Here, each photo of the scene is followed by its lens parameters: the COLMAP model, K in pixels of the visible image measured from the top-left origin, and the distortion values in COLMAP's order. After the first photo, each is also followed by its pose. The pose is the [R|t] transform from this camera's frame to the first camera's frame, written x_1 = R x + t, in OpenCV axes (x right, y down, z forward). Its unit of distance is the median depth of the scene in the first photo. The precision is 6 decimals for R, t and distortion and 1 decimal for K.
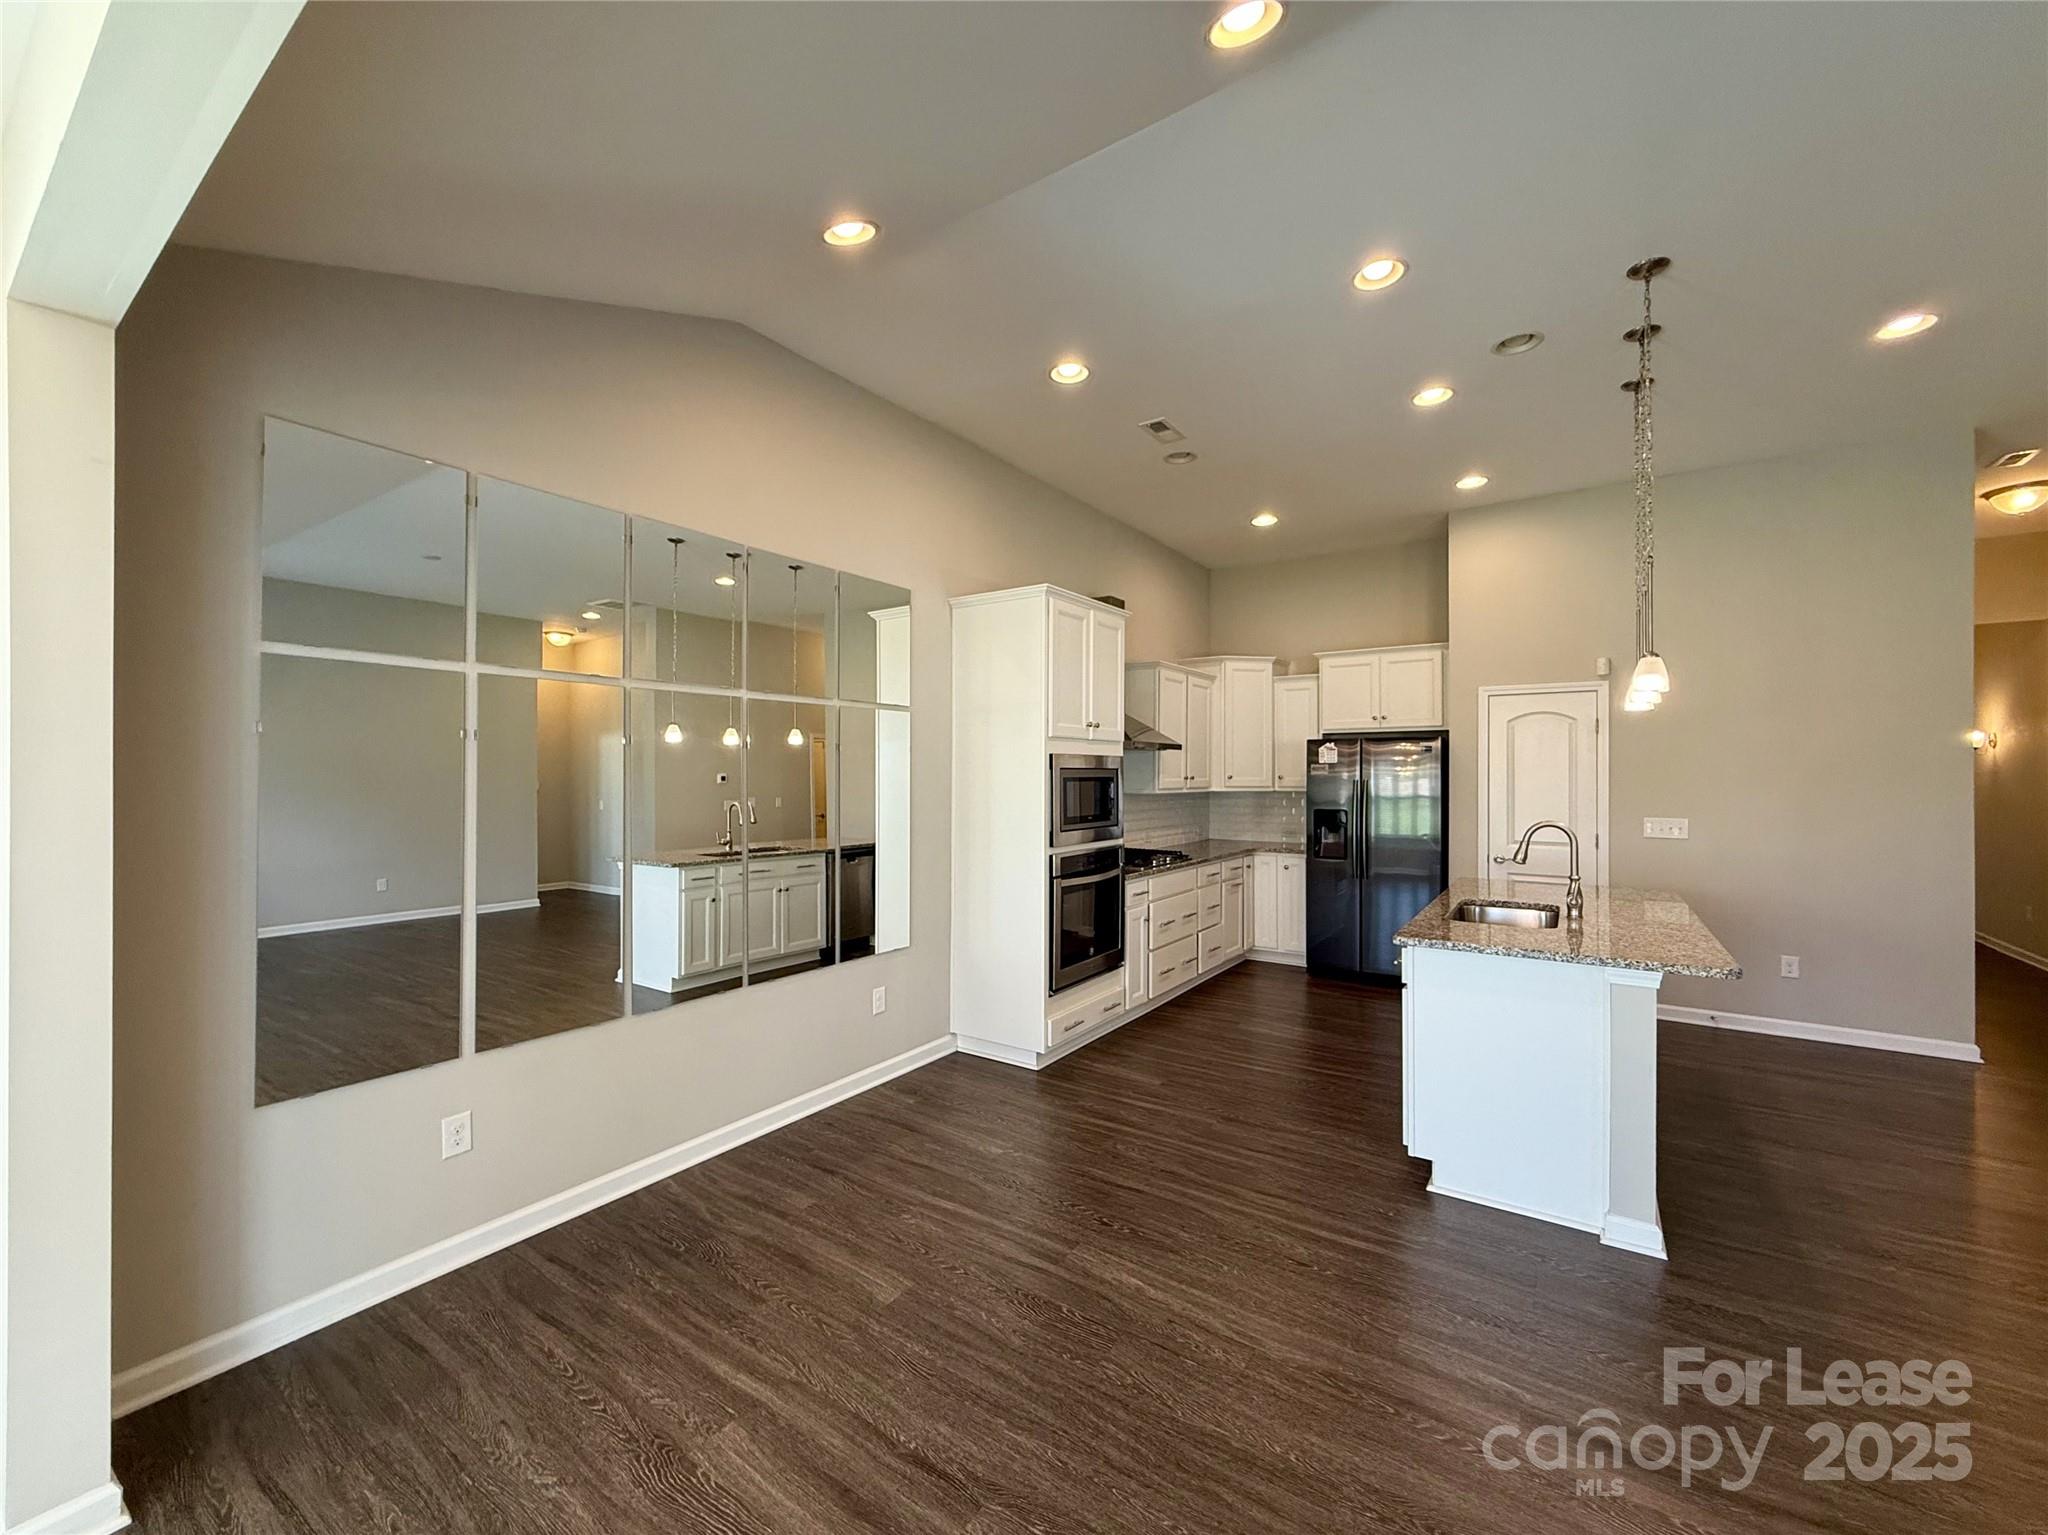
lens RADIAL K [[820.5, 0, 1047.7], [0, 820.5, 770.7], [0, 0, 1]] dist [-0.001334, -0.001389]
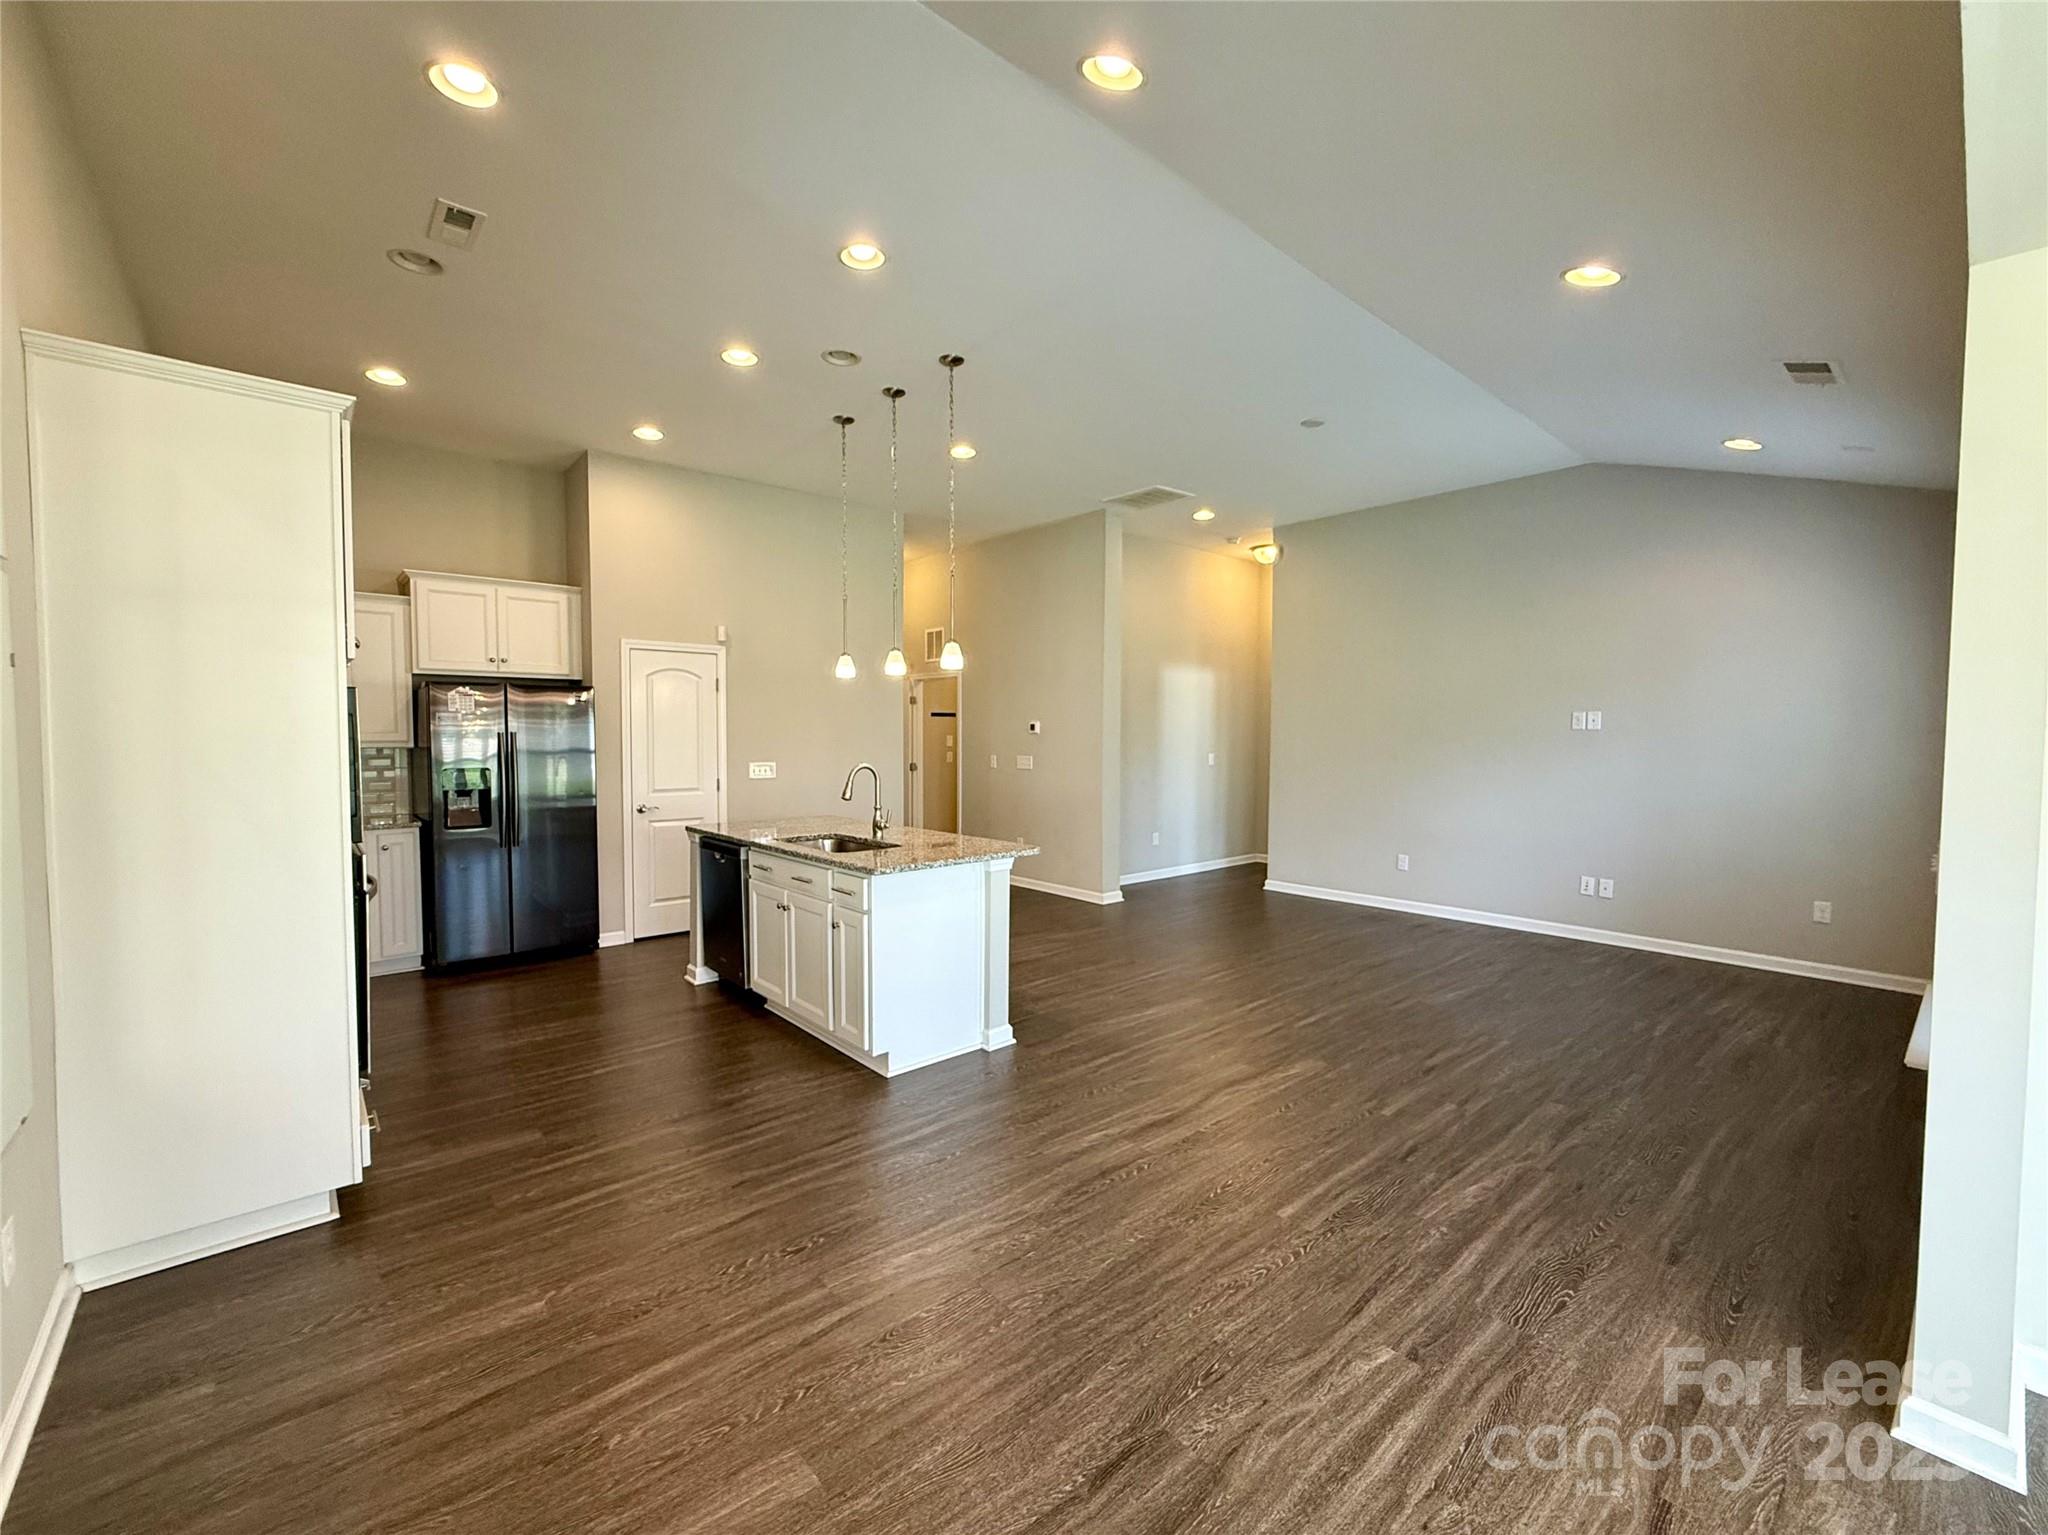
lens RADIAL K [[820.5, 0, 1018.8], [0, 820.5, 769.5], [0, 0, 1]] dist [-0.001334, -0.001389]
pose [[0.269360, -0.045322, 0.961973, -0.334000], [-0.008357, 0.998744, 0.049394, 0.004112], [-0.963003, -0.021344, 0.268643, 0.280731]]
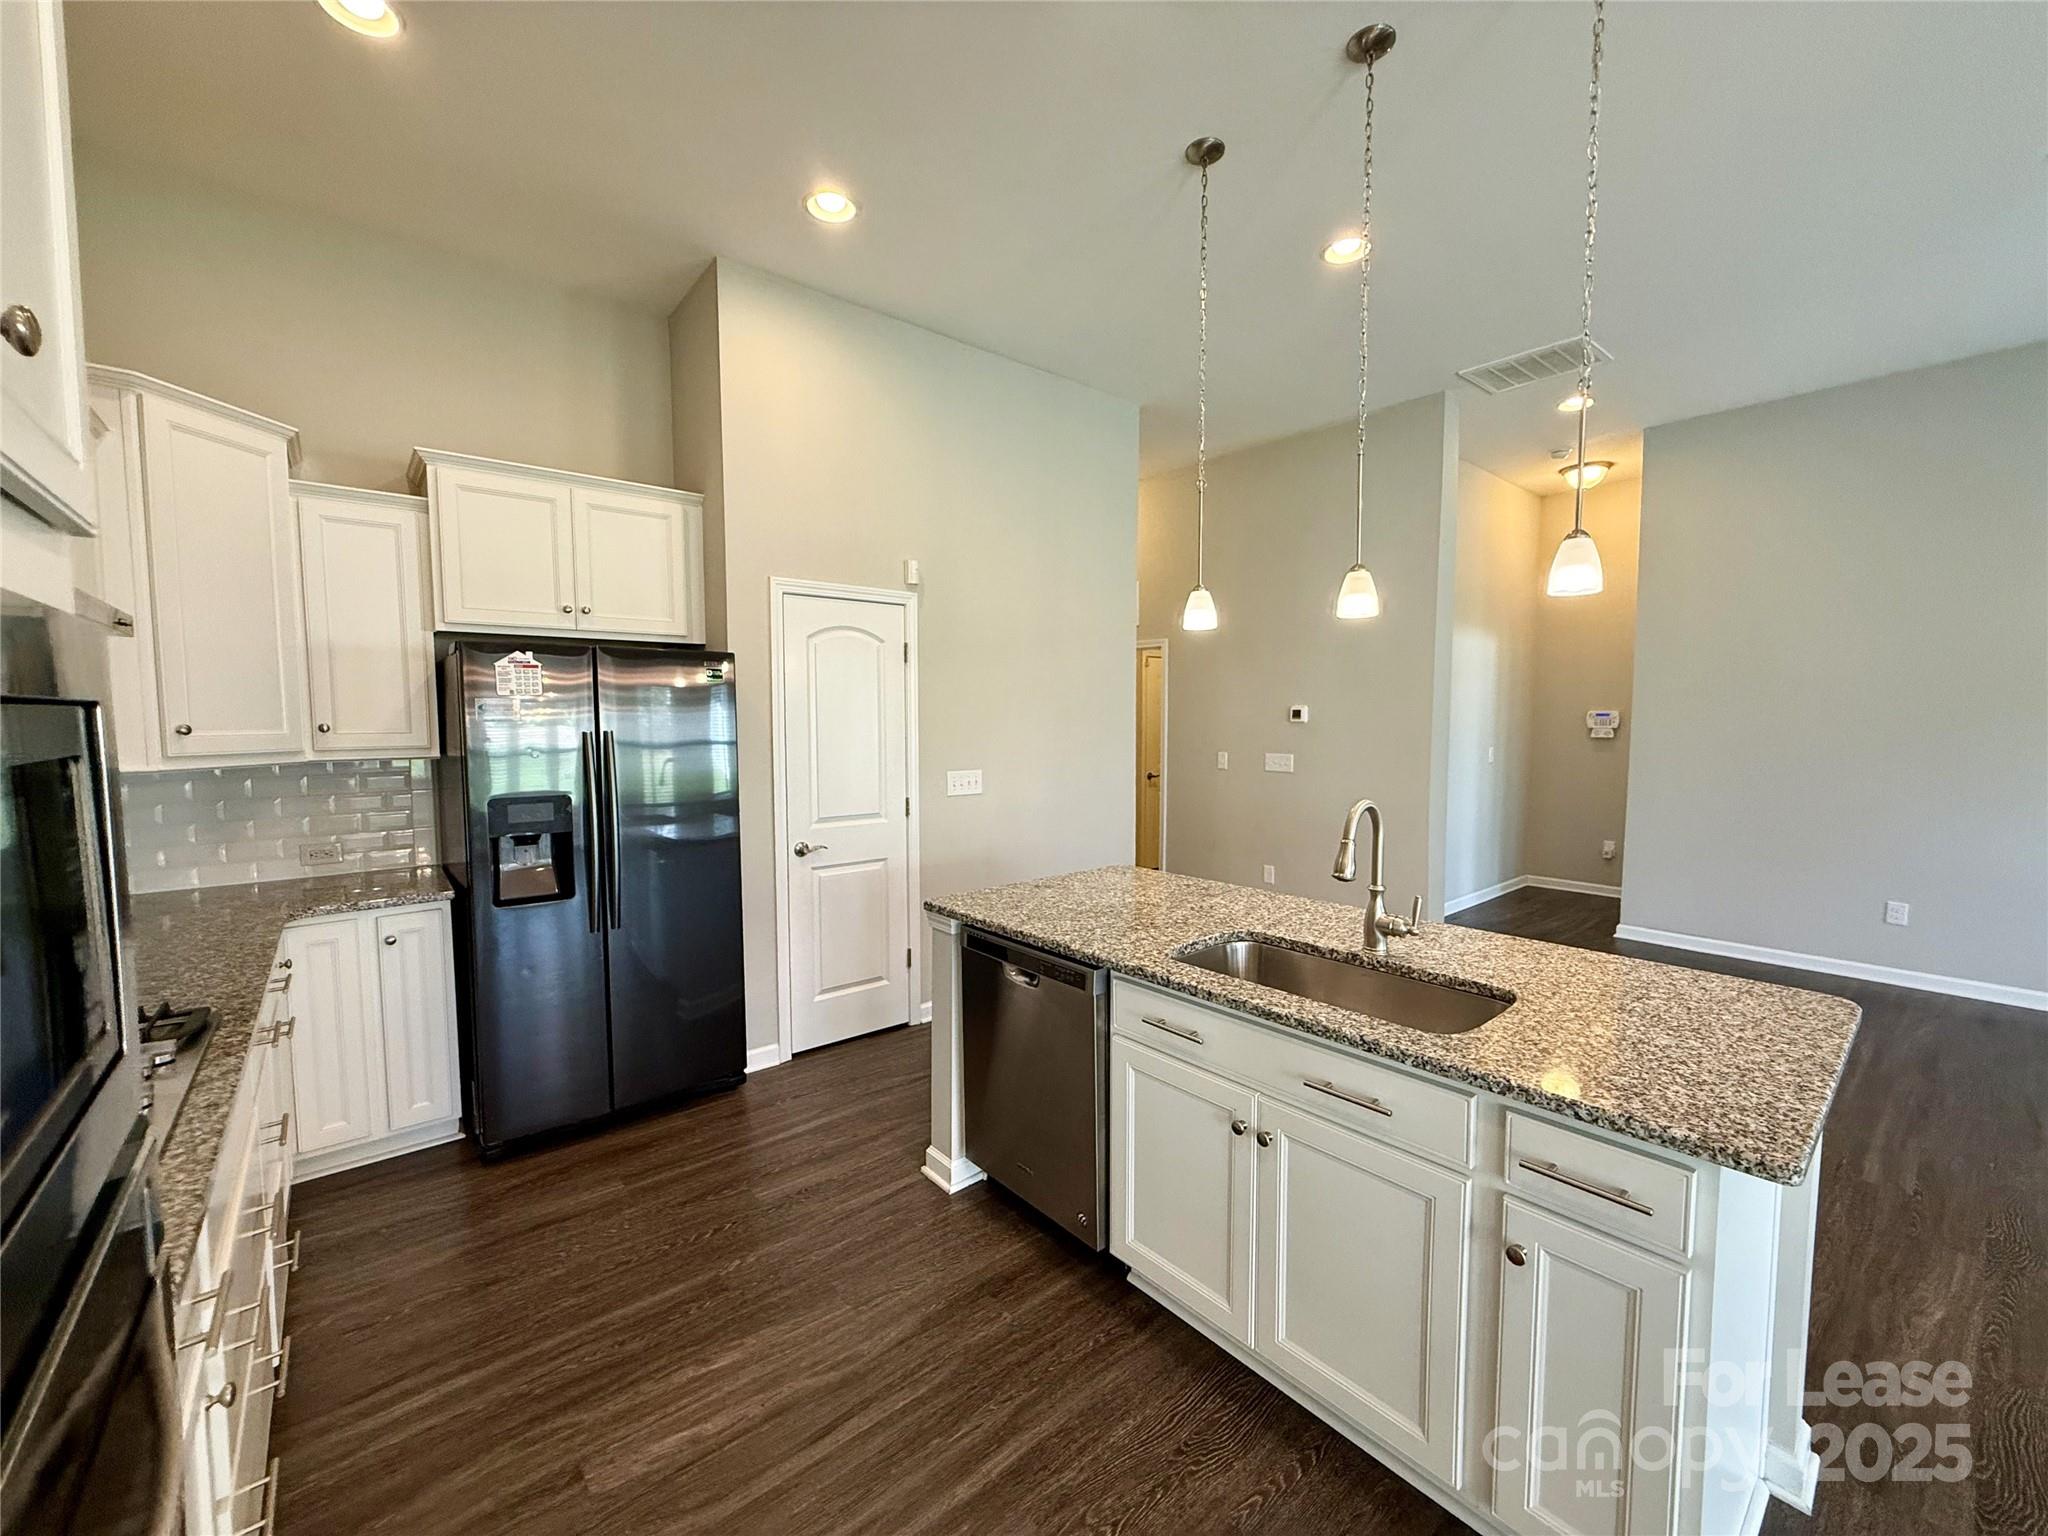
lens RADIAL K [[820.5, 0, 1026.1], [0, 820.5, 767.1], [0, 0, 1]] dist [-0.001334, -0.001389]
pose [[0.293428, -0.064116, 0.953829, -0.011759], [-0.002005, 0.997705, 0.067682, -0.001585], [-0.955979, -0.021772, 0.292626, 0.681063]]
